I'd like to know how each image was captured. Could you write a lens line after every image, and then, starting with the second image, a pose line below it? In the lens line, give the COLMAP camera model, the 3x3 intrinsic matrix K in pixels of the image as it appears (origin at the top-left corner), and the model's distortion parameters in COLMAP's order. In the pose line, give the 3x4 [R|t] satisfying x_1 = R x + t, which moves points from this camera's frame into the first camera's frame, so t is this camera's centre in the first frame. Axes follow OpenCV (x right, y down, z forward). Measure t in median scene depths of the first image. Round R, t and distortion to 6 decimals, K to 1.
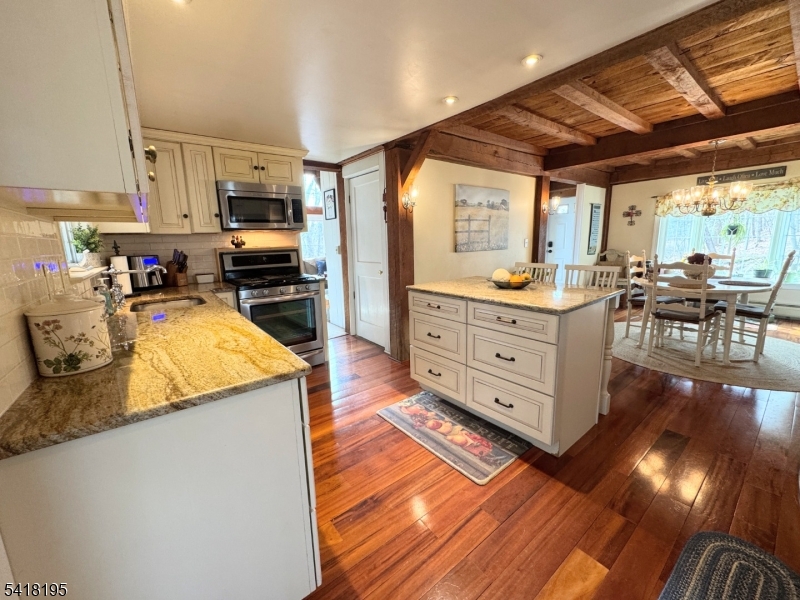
lens RADIAL K [[320.3, 0, 401.8], [0, 320.3, 298.2], [0, 0, 1]] dist [-0.003440, -0.001172]
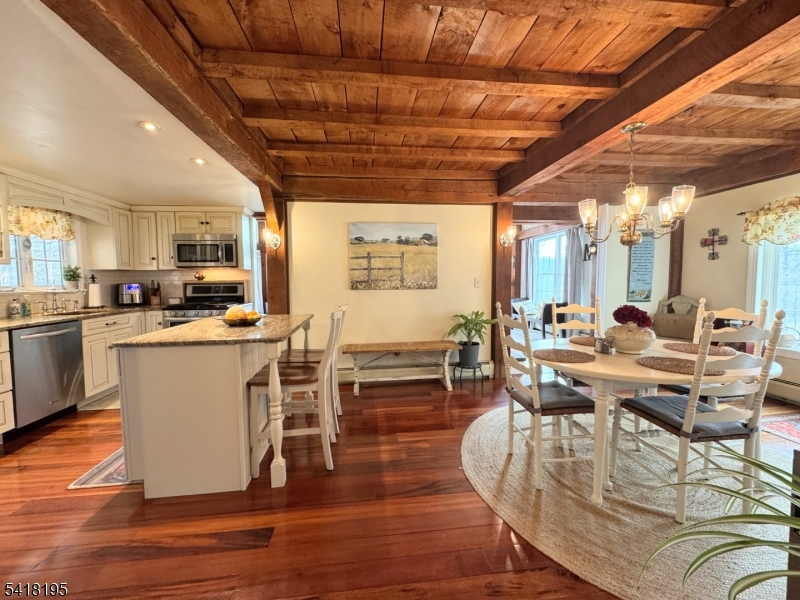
lens RADIAL K [[320.3, 0, 400.3], [0, 320.3, 296.6], [0, 0, 1]] dist [-0.003440, -0.001172]
pose [[0.854562, 0.047466, -0.517175, 0.986040], [-0.106253, 0.990730, -0.084640, -0.067918], [0.508364, 0.127282, 0.851684, 0.298052]]
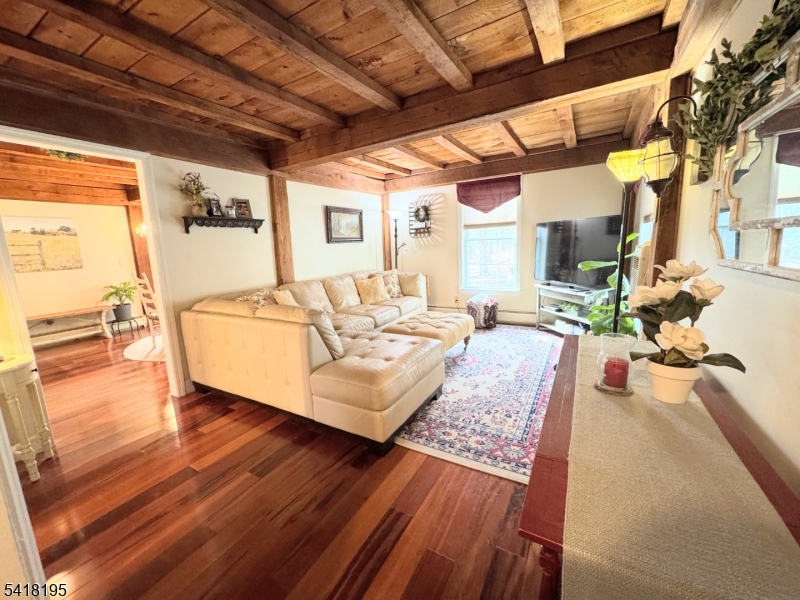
lens RADIAL K [[320.3, 0, 400.6], [0, 320.3, 298.7], [0, 0, 1]] dist [-0.003440, -0.001172]
pose [[0.928264, -0.076388, 0.363993, 1.363970], [0.086600, 0.996173, -0.011791, 0.094218], [-0.361699, 0.042467, 0.931327, -0.670955]]
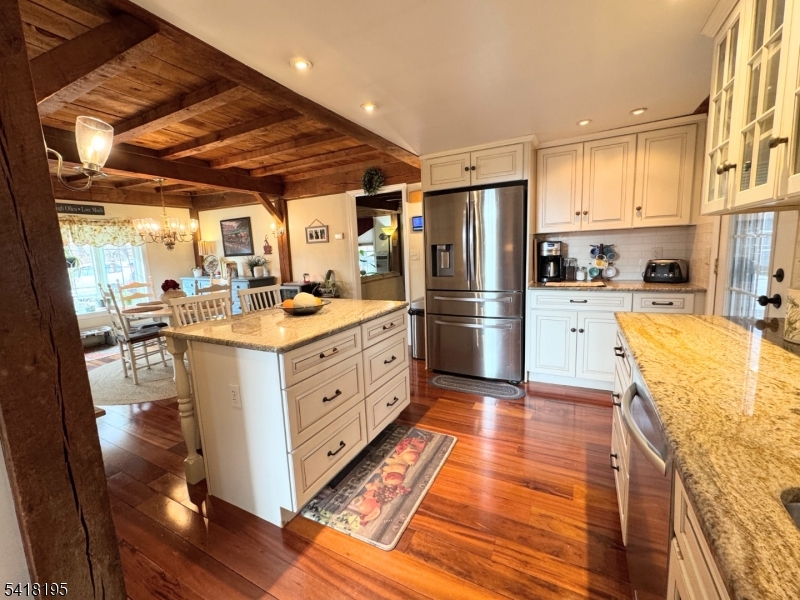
lens RADIAL K [[337.1, 0, 398.2], [0, 337.1, 297.6], [0, 0, 1]] dist [-0.002198, 0.000301]
pose [[-0.400174, -0.086303, 0.912366, -0.465698], [0.214813, 0.958987, 0.184932, -0.146390], [-0.890907, 0.269993, -0.365223, 0.846201]]
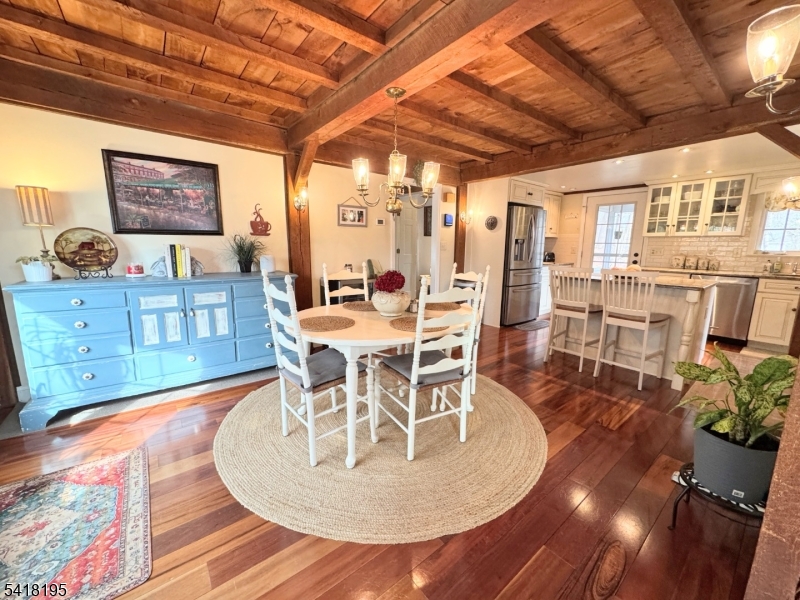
lens RADIAL K [[320.3, 0, 395.6], [0, 320.3, 298.5], [0, 0, 1]] dist [-0.003440, -0.001172]
pose [[-0.999847, 0.016994, 0.004046, 1.044202], [0.017361, 0.940881, 0.338293, -0.340455], [0.001942, 0.338312, -0.941032, 1.819251]]
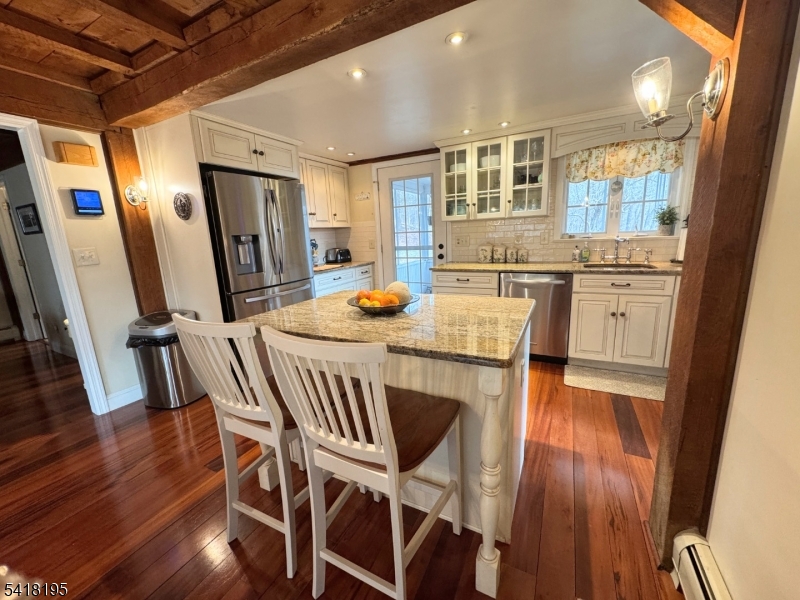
lens RADIAL K [[320.3, 0, 400.6], [0, 320.3, 298.2], [0, 0, 1]] dist [-0.003440, -0.001172]
pose [[-0.907565, 0.148667, -0.392714, 0.438918], [-0.006438, 0.930193, 0.367015, -0.234721], [0.419862, 0.335618, -0.843253, 1.211039]]
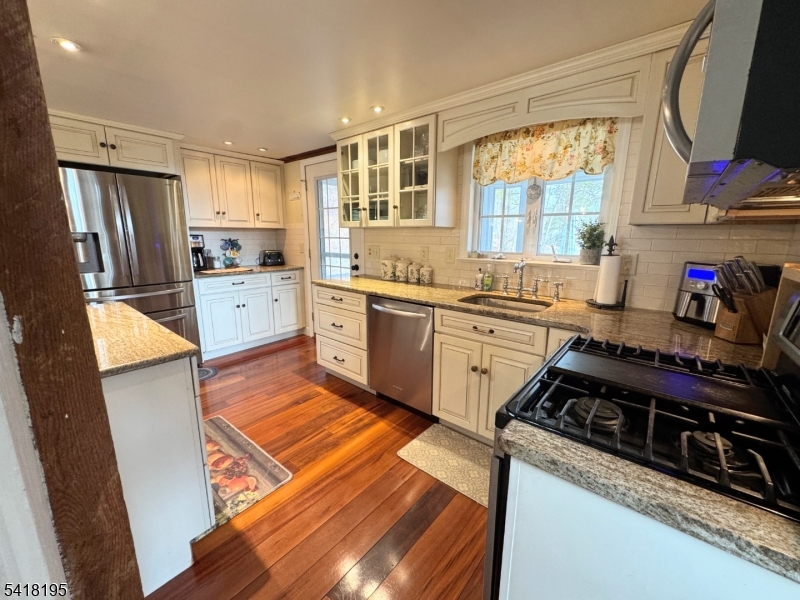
lens RADIAL K [[320.3, 0, 399.4], [0, 320.3, 298.6], [0, 0, 1]] dist [-0.003440, -0.001172]
pose [[-0.978702, 0.057055, -0.197201, -0.153008], [-0.020095, 0.929364, 0.368618, -0.233899], [0.204302, 0.364730, -0.908423, 1.222271]]
